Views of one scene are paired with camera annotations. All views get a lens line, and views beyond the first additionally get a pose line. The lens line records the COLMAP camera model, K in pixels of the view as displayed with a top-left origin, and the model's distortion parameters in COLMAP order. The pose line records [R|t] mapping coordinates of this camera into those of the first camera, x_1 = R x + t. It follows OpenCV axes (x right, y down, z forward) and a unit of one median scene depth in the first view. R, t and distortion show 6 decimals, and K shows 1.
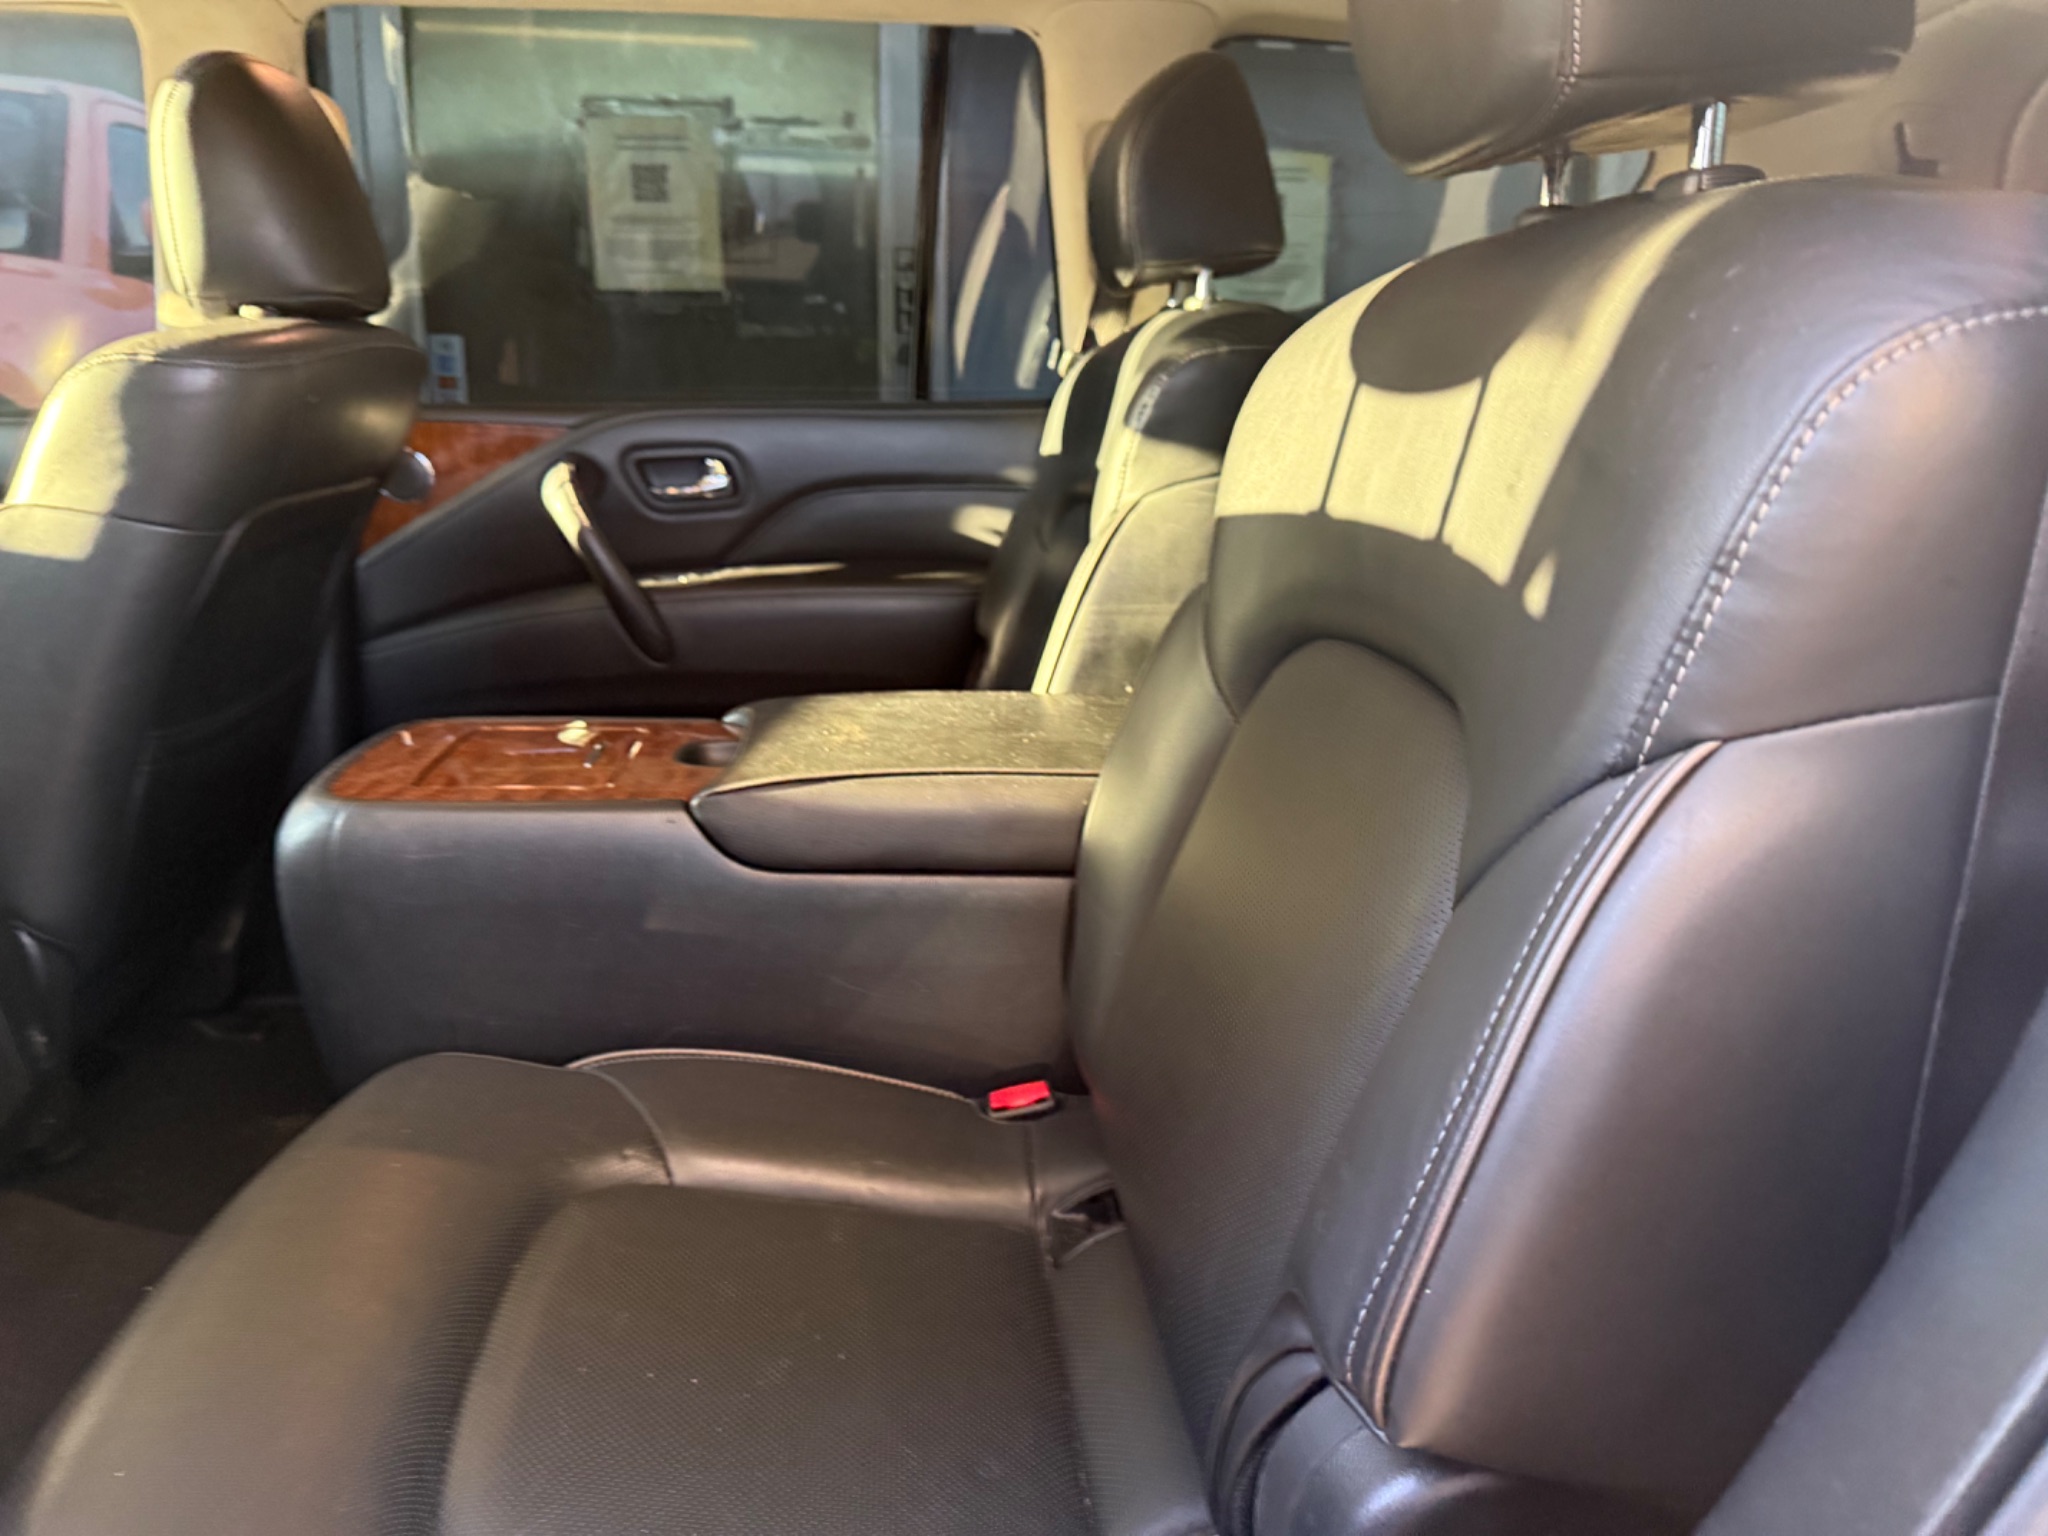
lens RADIAL K [[1488.1, 0, 1024.0], [0, 1488.1, 768.0], [0, 0, 1]] dist [0.049820, -0.079430]
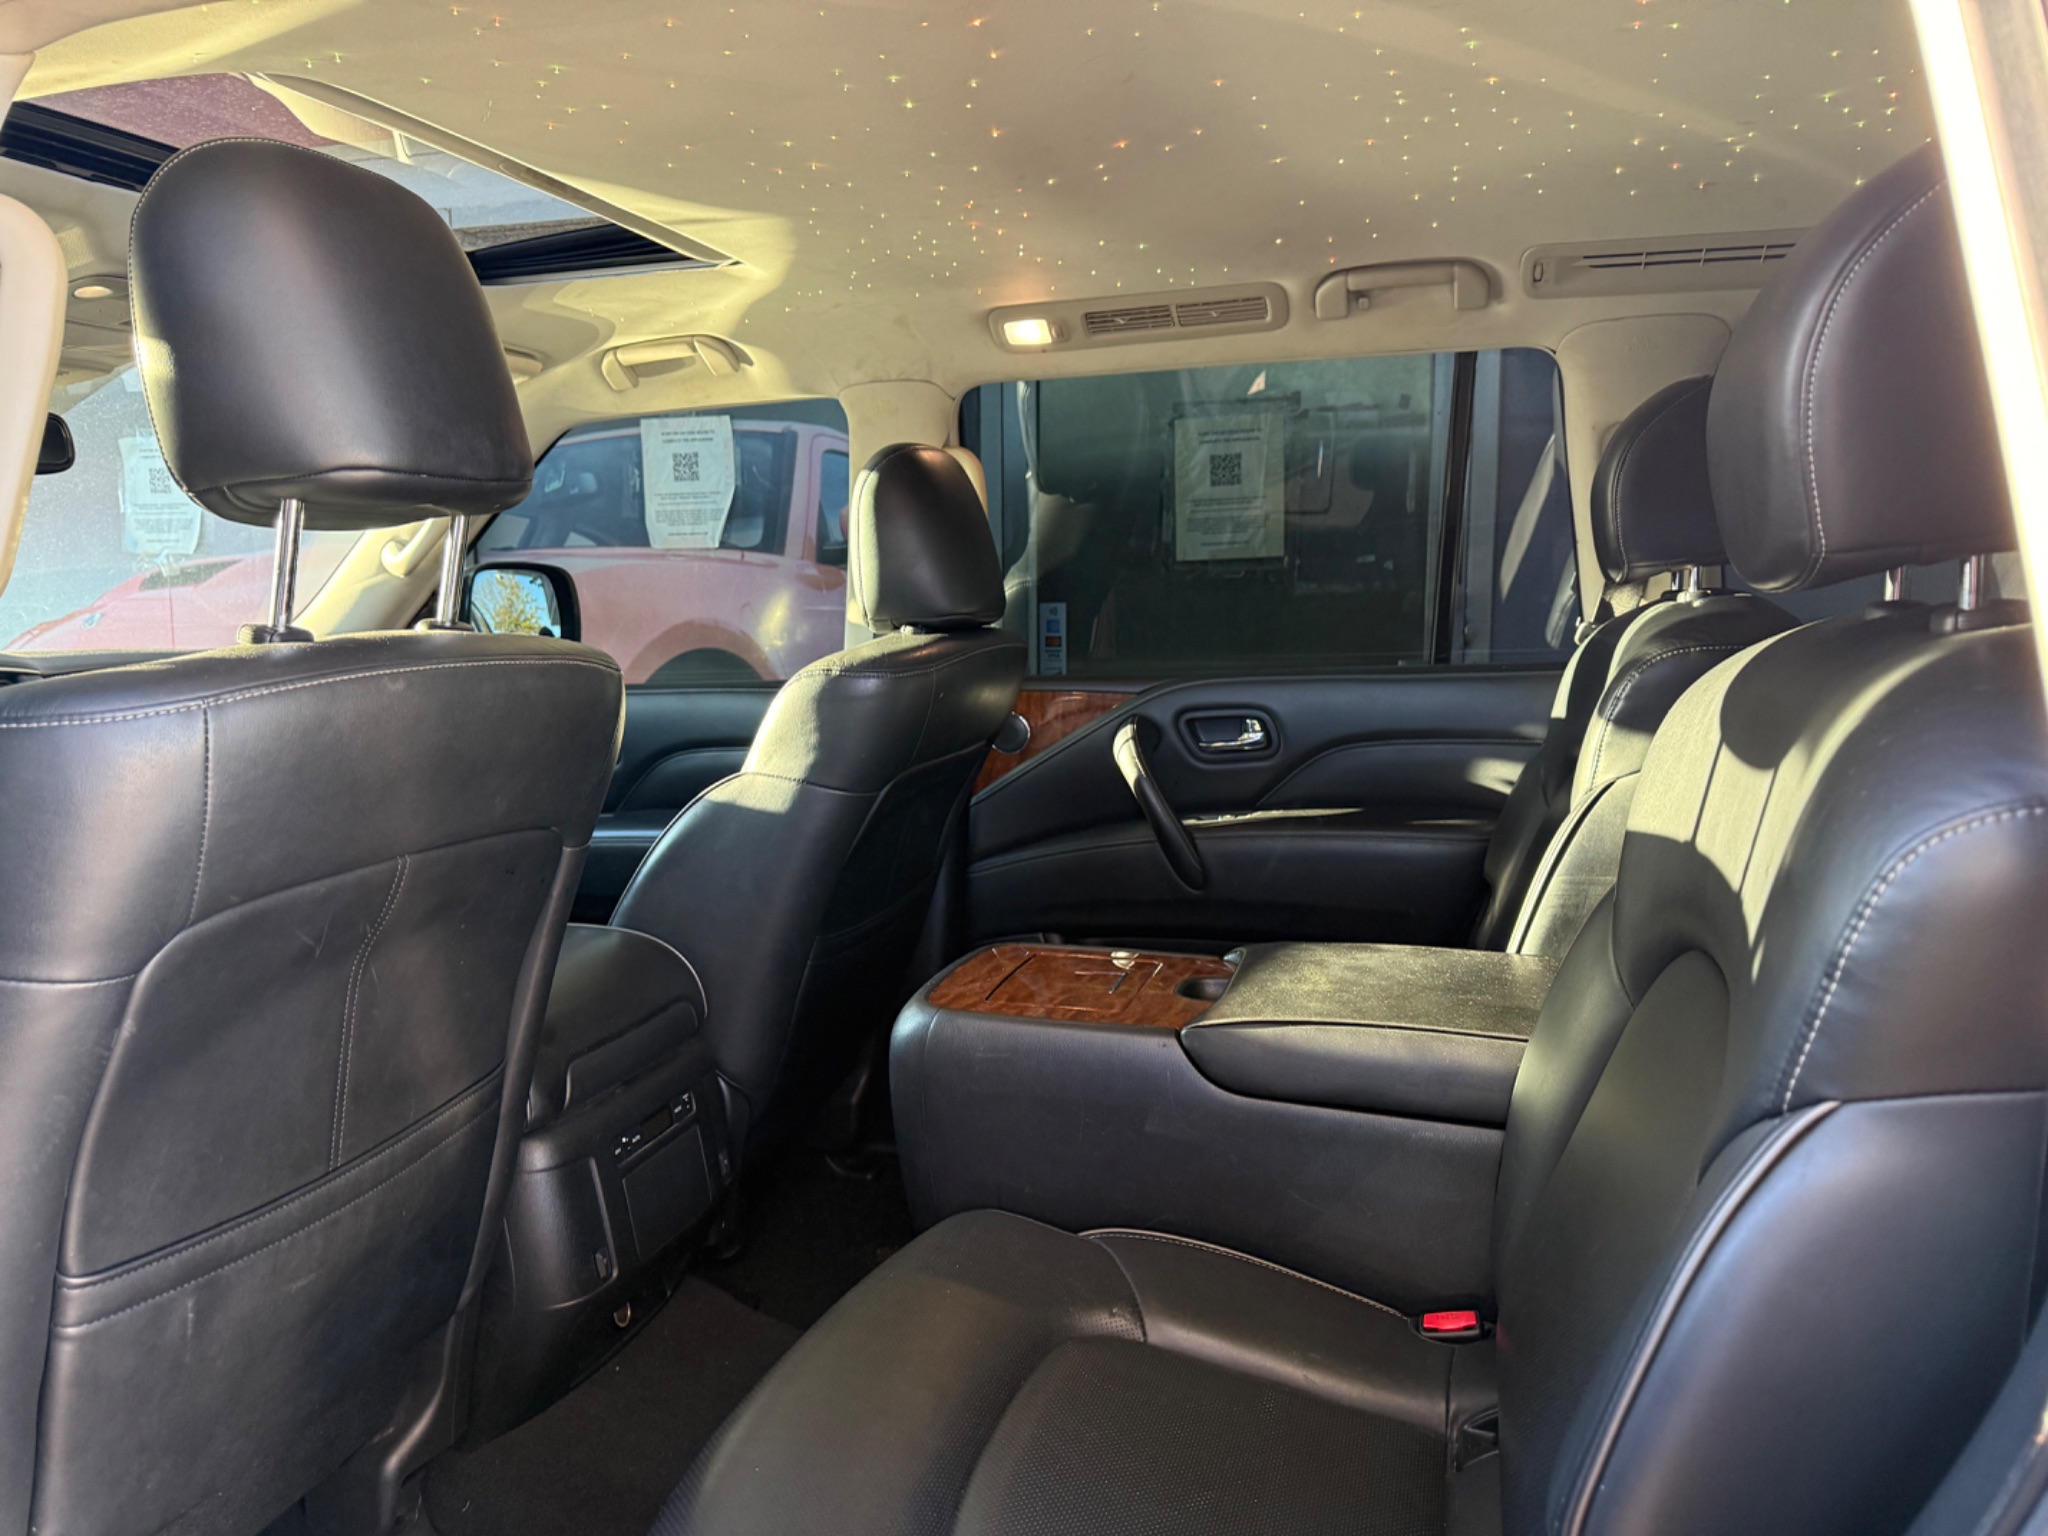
lens RADIAL K [[1460.8, 0, 1013.3], [0, 1460.8, 770.5], [0, 0, 1]] dist [0.083897, -0.105752]
pose [[0.922758, 0.019775, -0.384872, 0.090656], [-0.068670, 0.991137, -0.113716, -0.034641], [0.379212, 0.131361, 0.915938, -0.168866]]
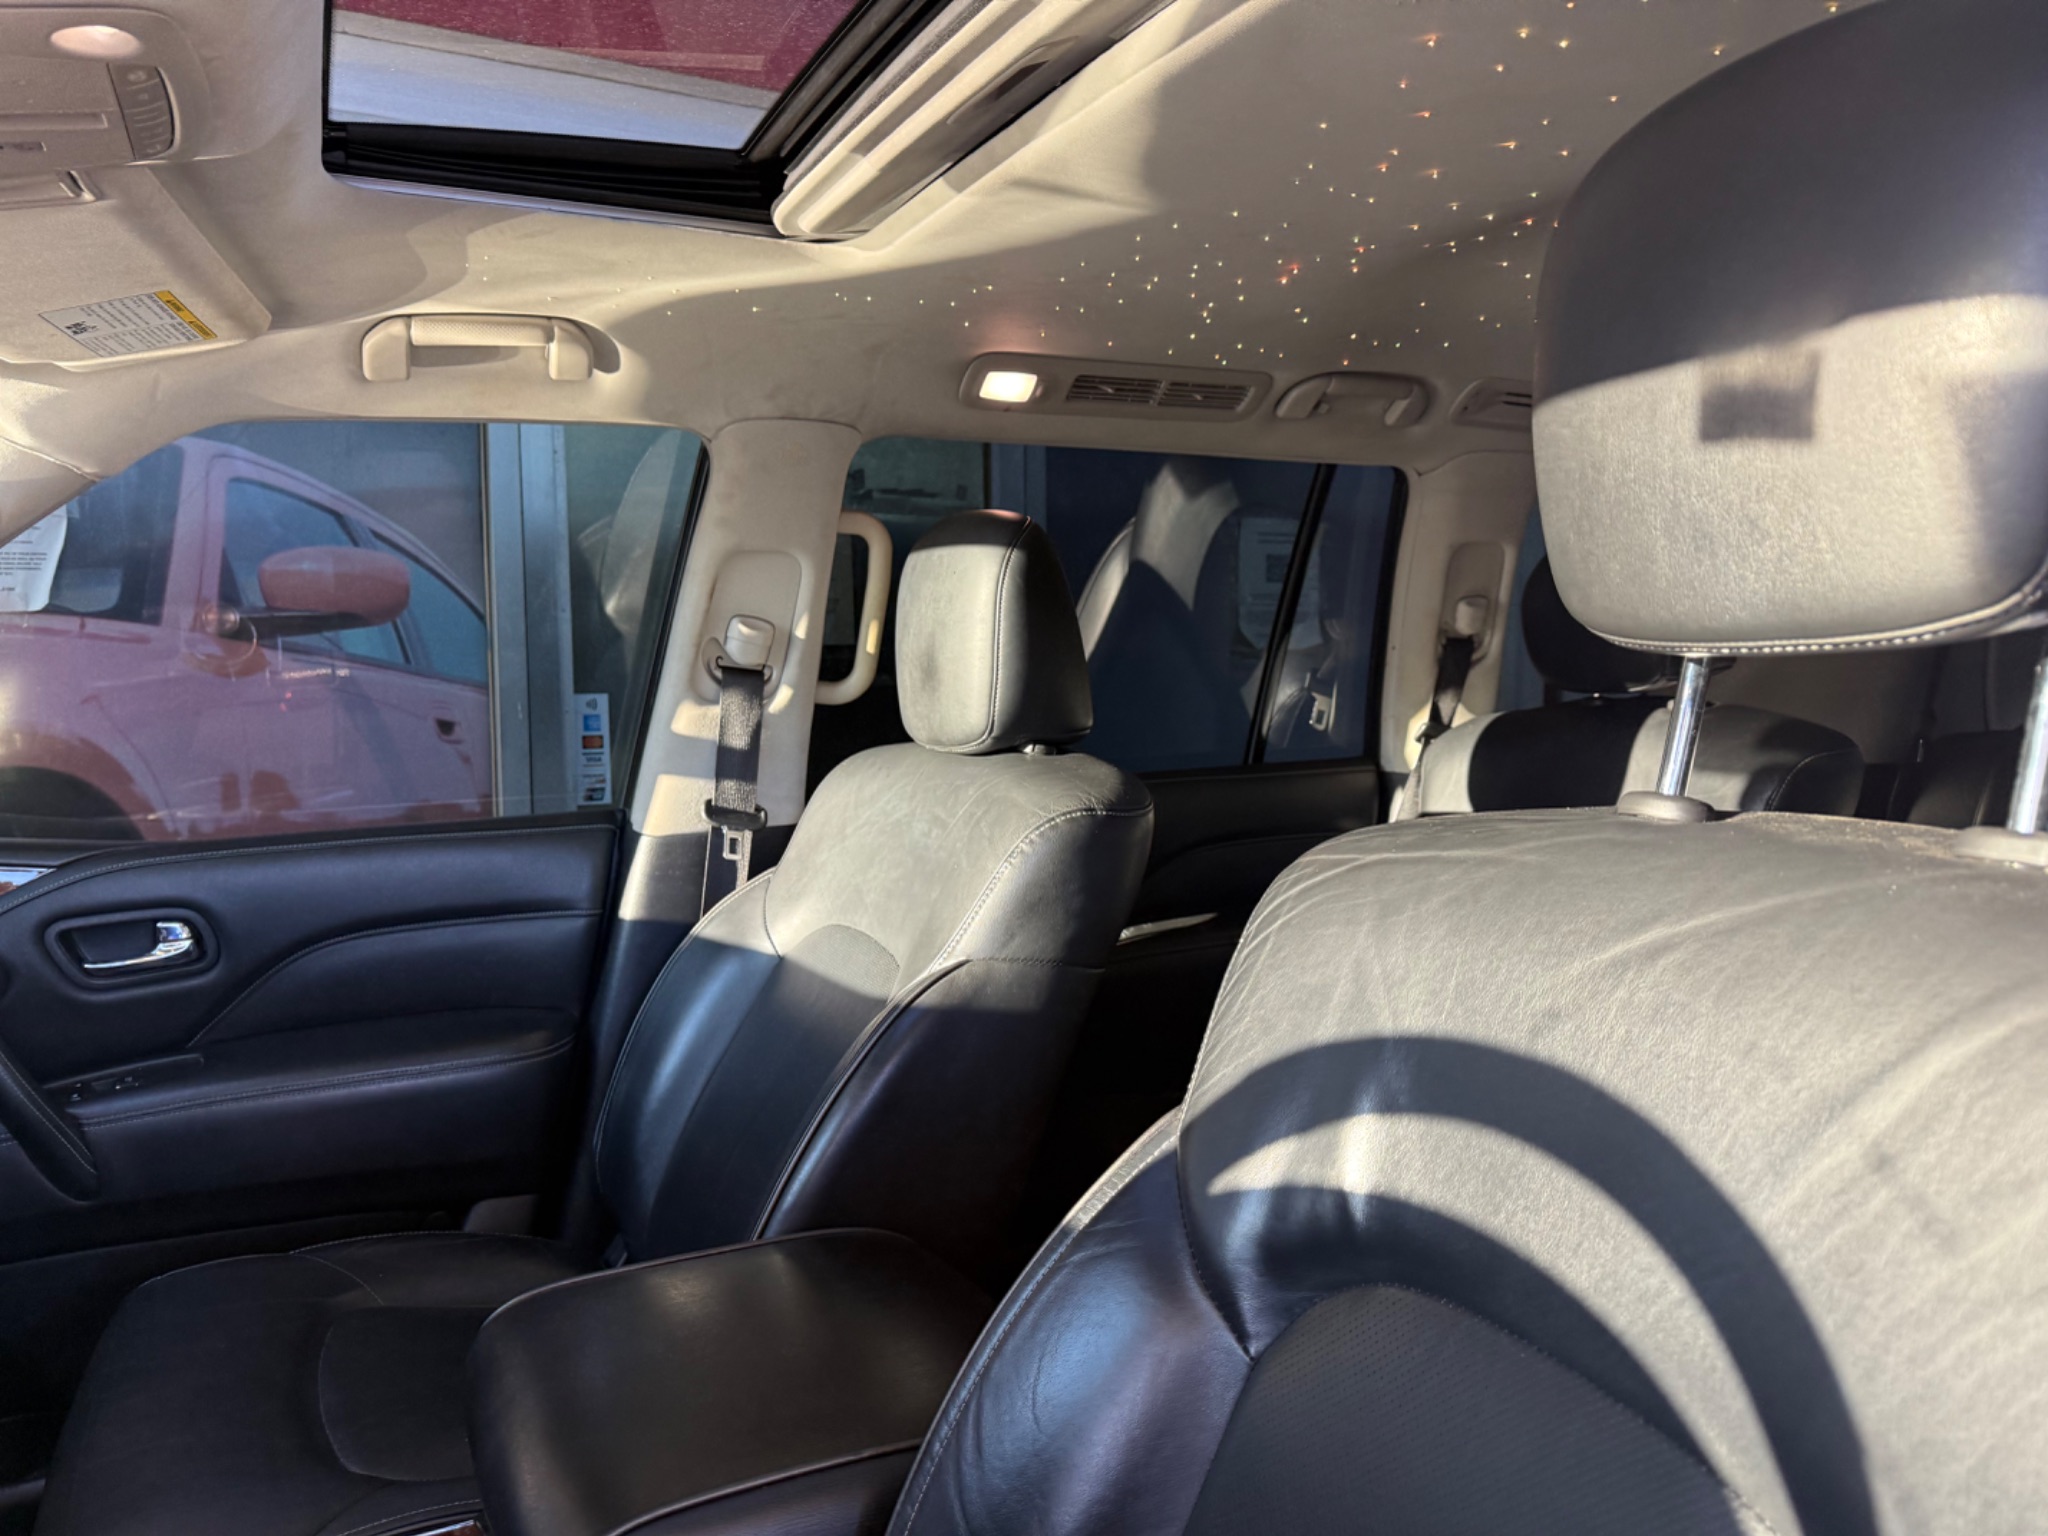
lens RADIAL K [[1477.1, 0, 1021.5], [0, 1477.1, 785.4], [0, 0, 1]] dist [0.124120, -0.174328]
pose [[0.935539, -0.049137, 0.349789, -0.964320], [0.103570, 0.984911, -0.138652, -0.136212], [-0.337698, 0.165942, 0.926511, 0.026231]]
